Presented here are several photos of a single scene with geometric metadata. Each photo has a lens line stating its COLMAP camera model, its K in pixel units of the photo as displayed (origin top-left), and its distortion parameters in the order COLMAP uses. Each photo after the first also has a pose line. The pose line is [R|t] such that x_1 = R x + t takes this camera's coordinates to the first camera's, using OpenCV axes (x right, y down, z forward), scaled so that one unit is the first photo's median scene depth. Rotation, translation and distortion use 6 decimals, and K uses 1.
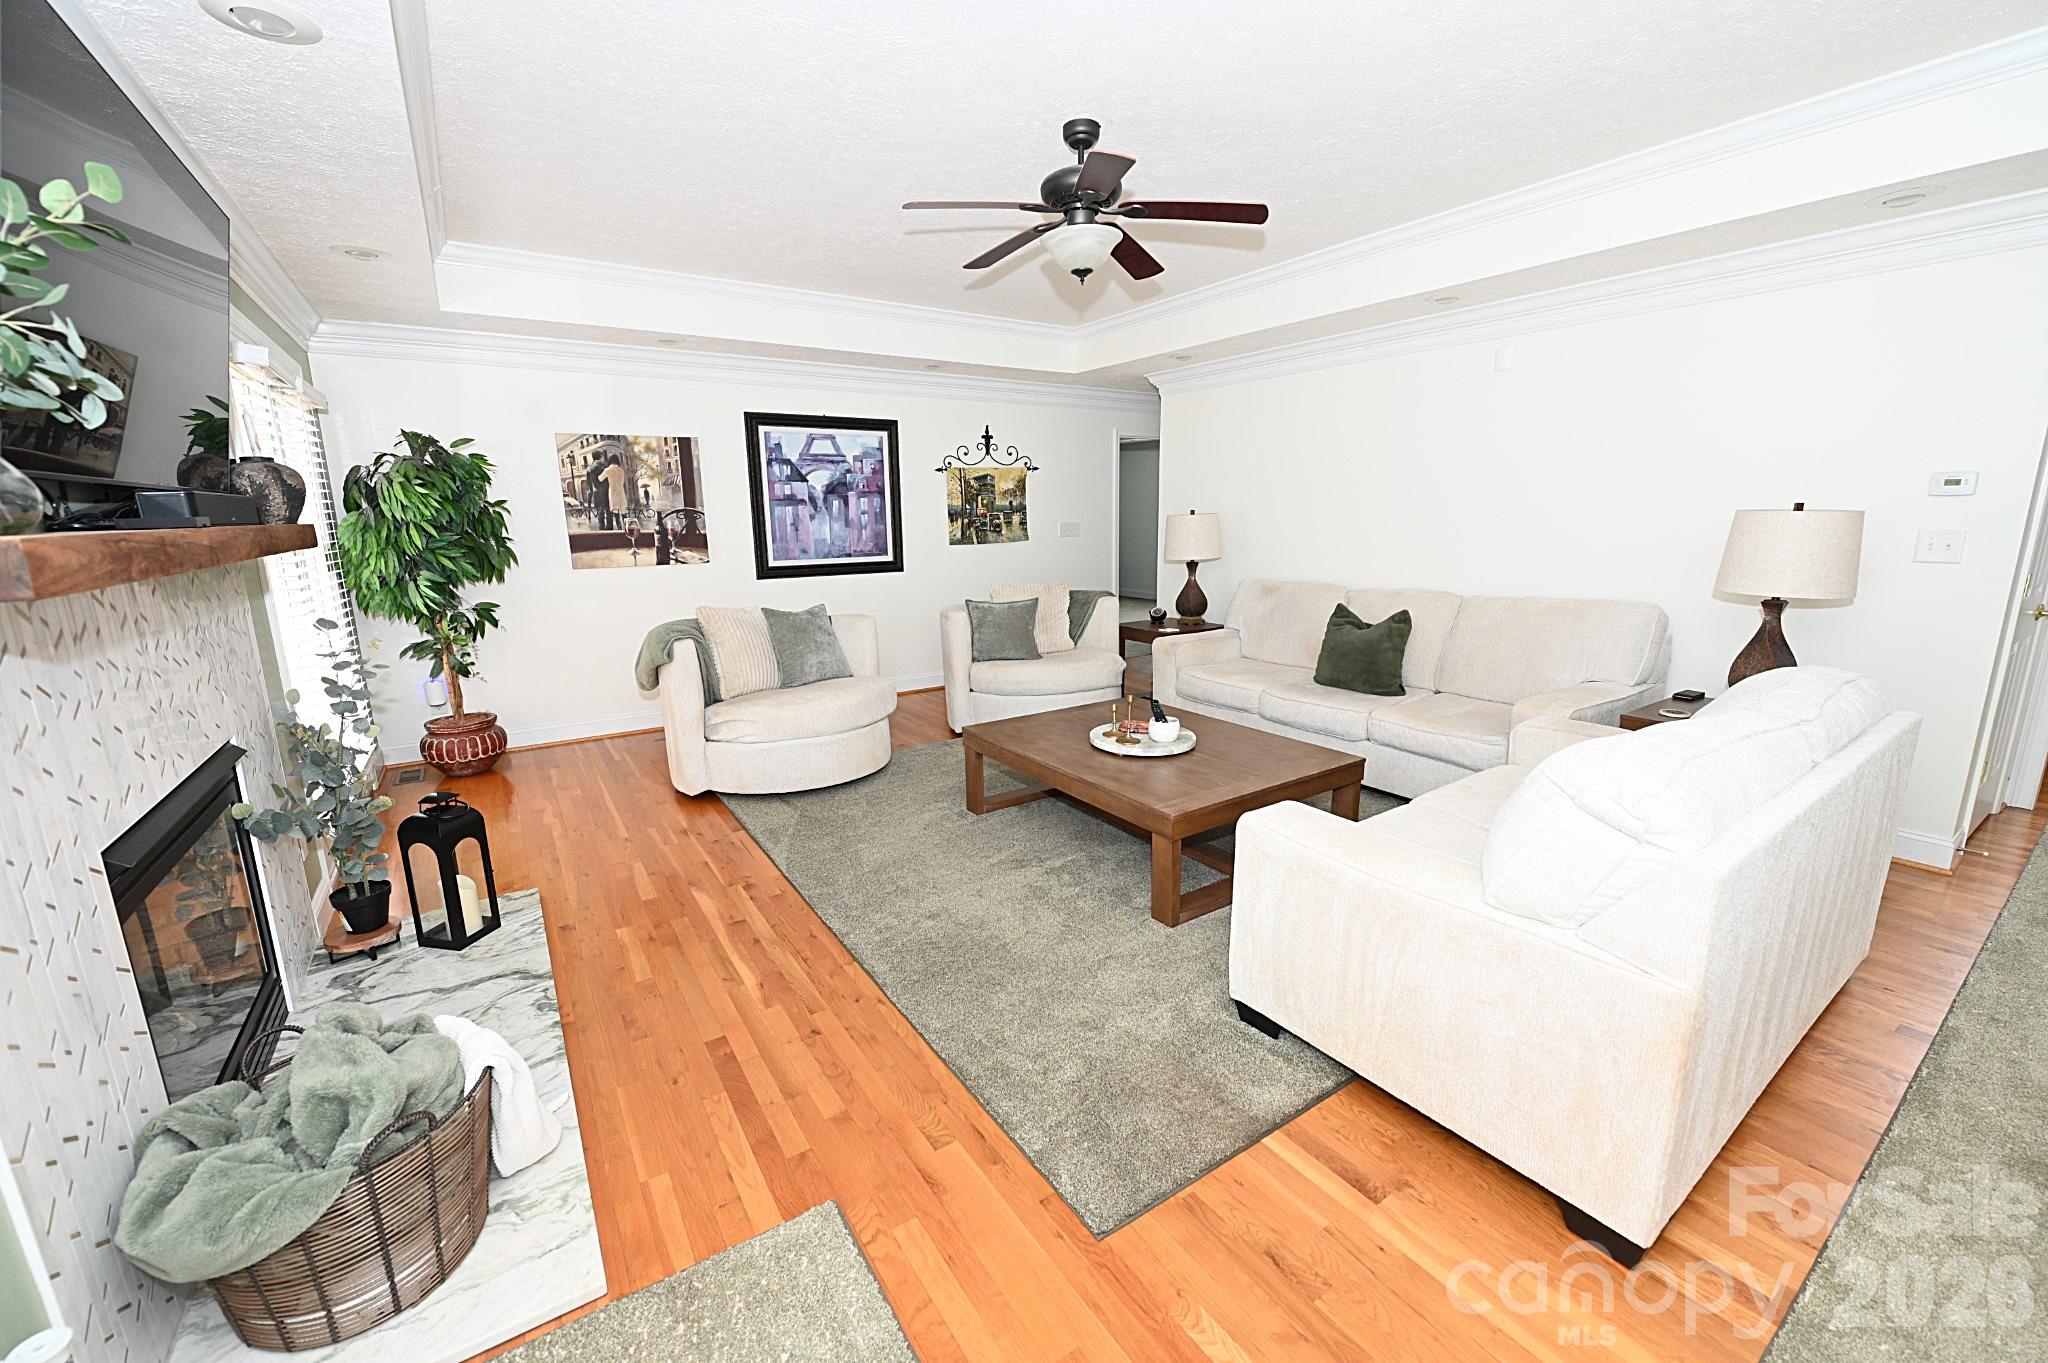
lens RADIAL K [[805.4, 0, 1036.0], [0, 805.4, 679.6], [0, 0, 1]] dist [-0.008419, -0.000995]
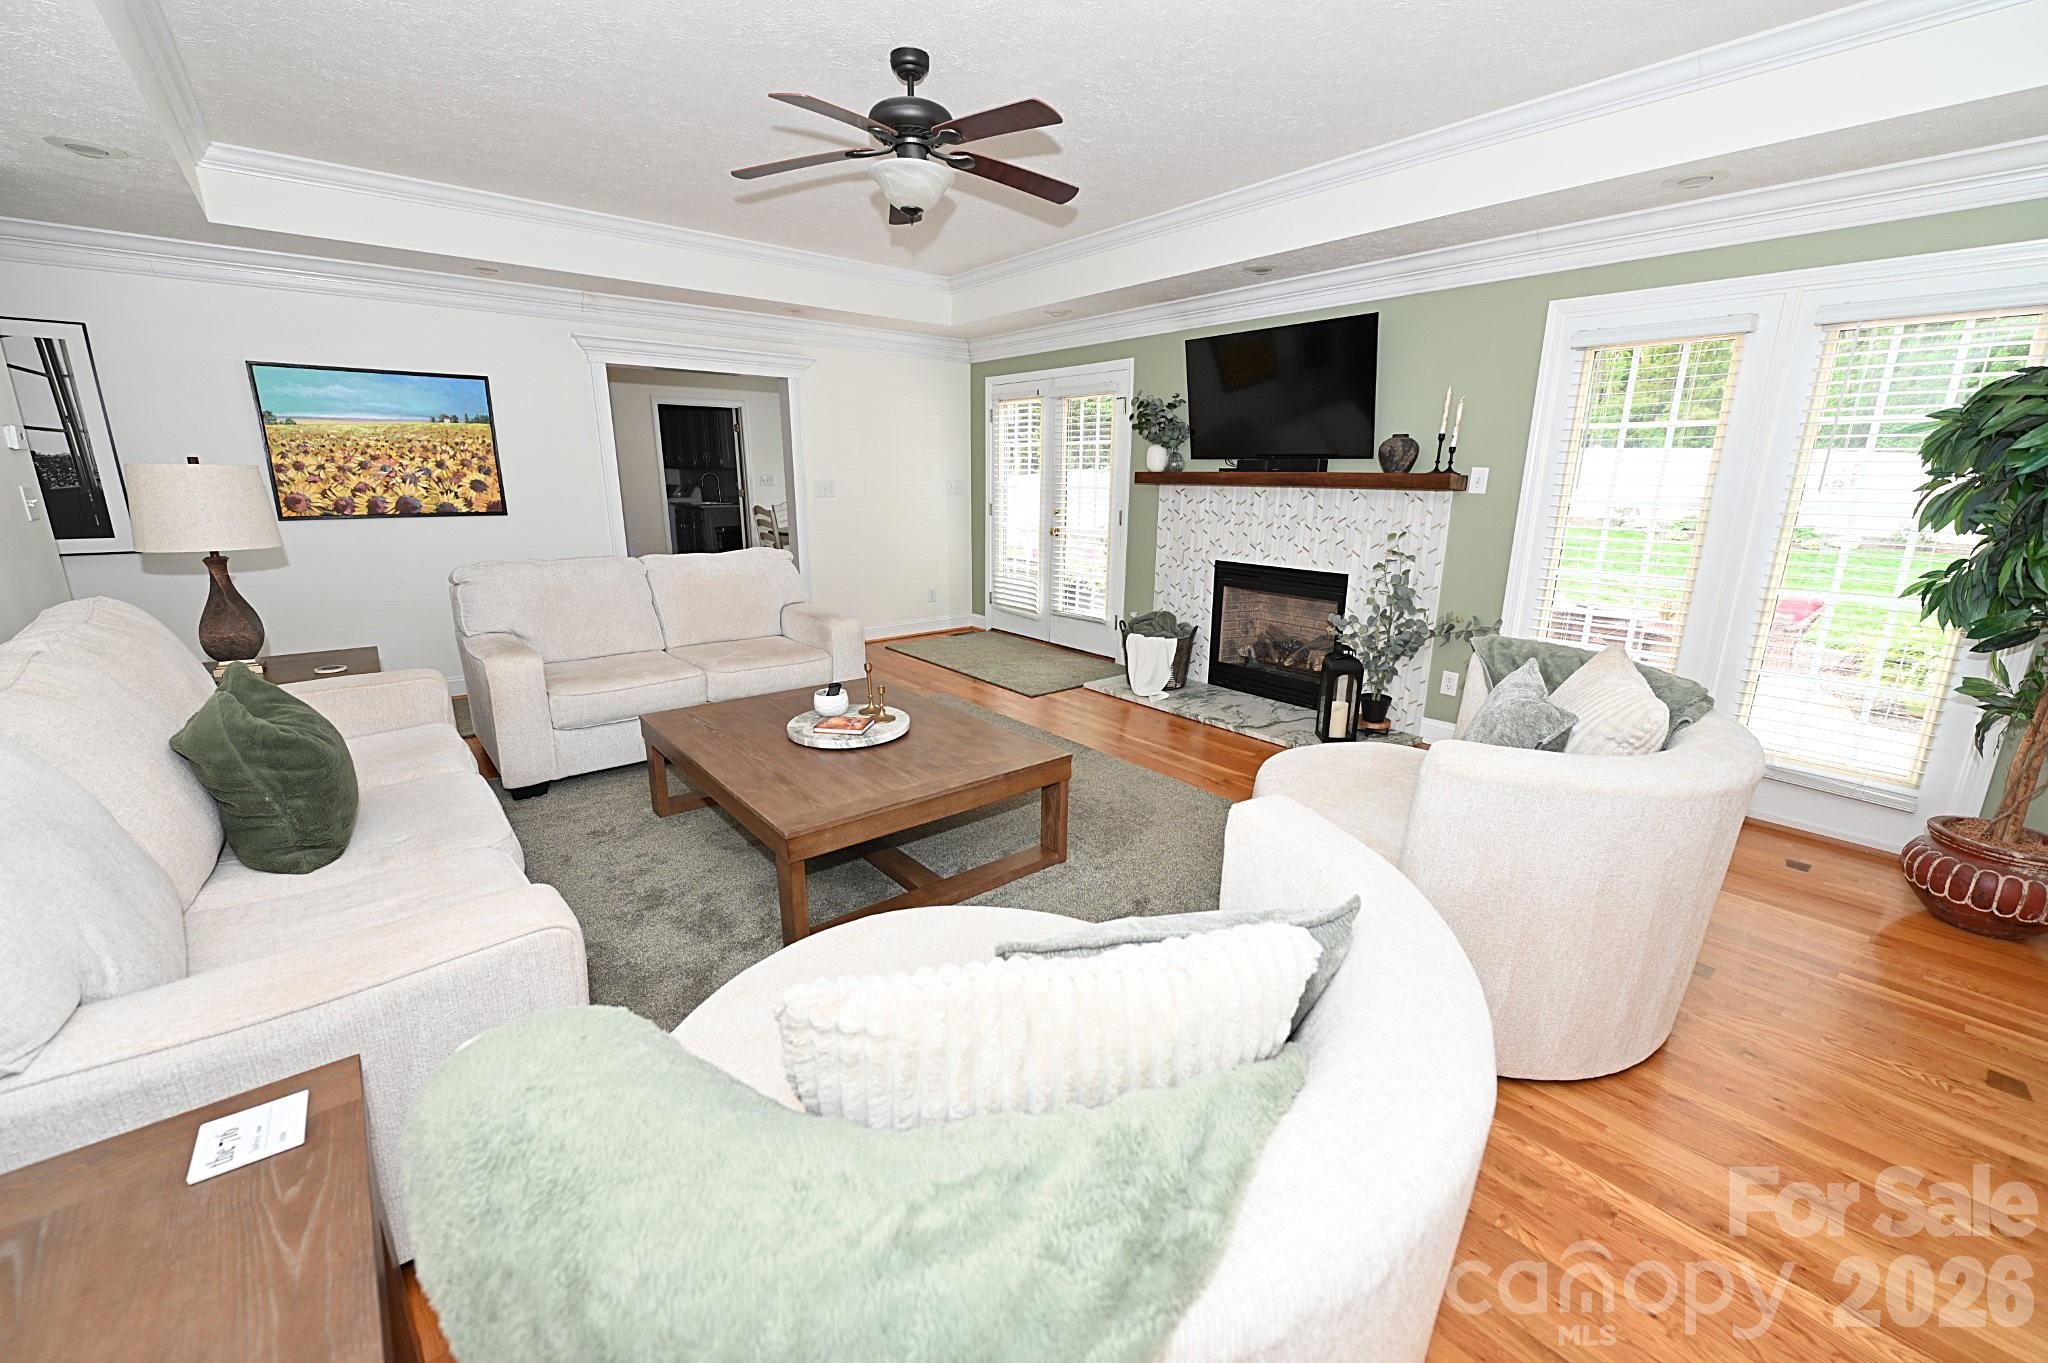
lens RADIAL K [[805.4, 0, 1015.7], [0, 805.4, 682.0], [0, 0, 1]] dist [-0.008419, -0.000995]
pose [[-0.995675, 0.021307, -0.090430, 0.021945], [-0.021047, 0.896313, 0.442921, -0.219885], [0.090491, 0.442909, -0.891988, 1.088614]]
